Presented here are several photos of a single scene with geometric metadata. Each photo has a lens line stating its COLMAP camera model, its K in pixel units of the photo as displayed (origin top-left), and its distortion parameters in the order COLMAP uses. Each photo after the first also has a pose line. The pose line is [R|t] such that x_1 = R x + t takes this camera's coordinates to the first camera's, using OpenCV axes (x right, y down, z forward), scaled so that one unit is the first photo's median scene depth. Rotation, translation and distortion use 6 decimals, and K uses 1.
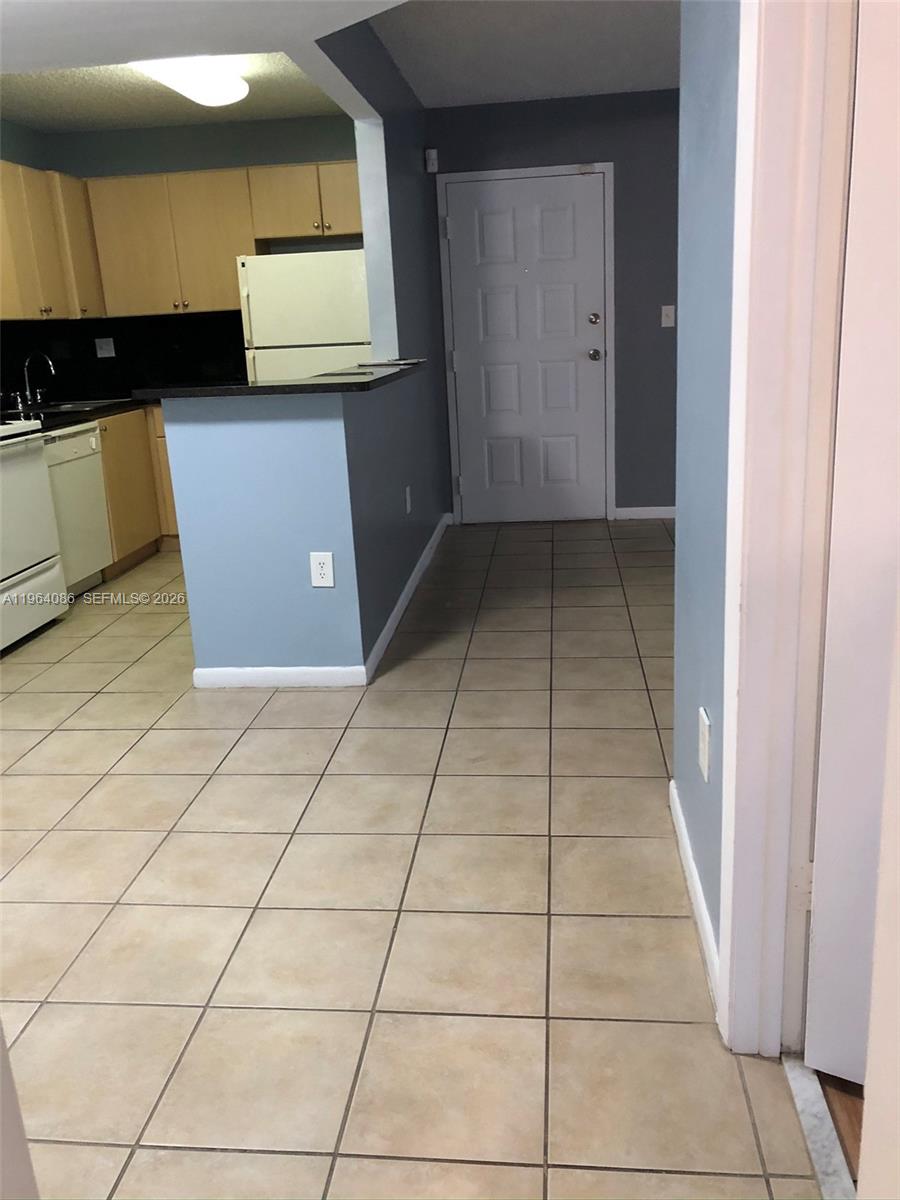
lens RADIAL K [[985.9, 0, 446.9], [0, 985.9, 594.5], [0, 0, 1]] dist [0.013321, 0.018872]
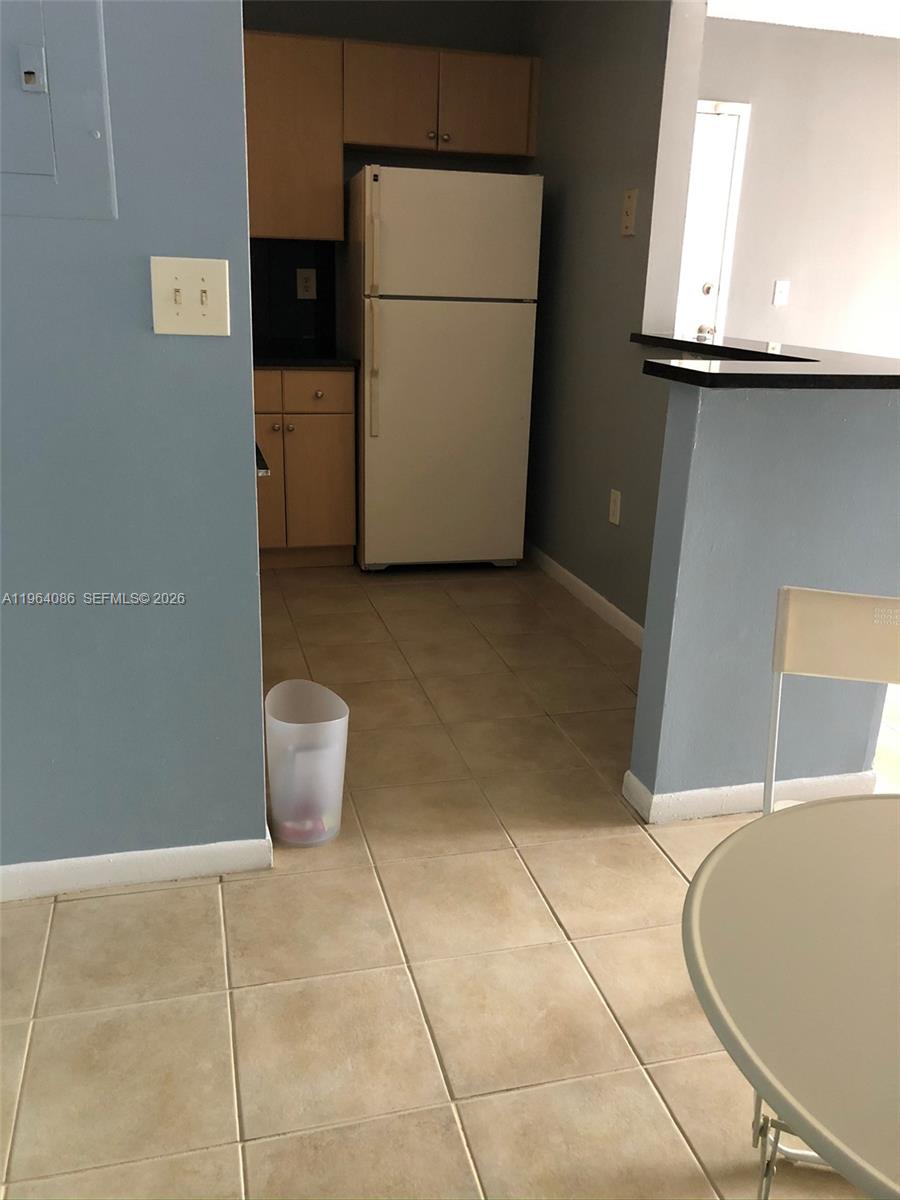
lens RADIAL K [[985.9, 0, 446.9], [0, 985.9, 594.5], [0, 0, 1]] dist [0.013321, 0.018872]
pose [[0.925556, -0.041190, 0.376363, -0.429887], [0.023568, 0.998405, 0.051309, -0.066718], [-0.377876, -0.038619, 0.925050, 0.300012]]
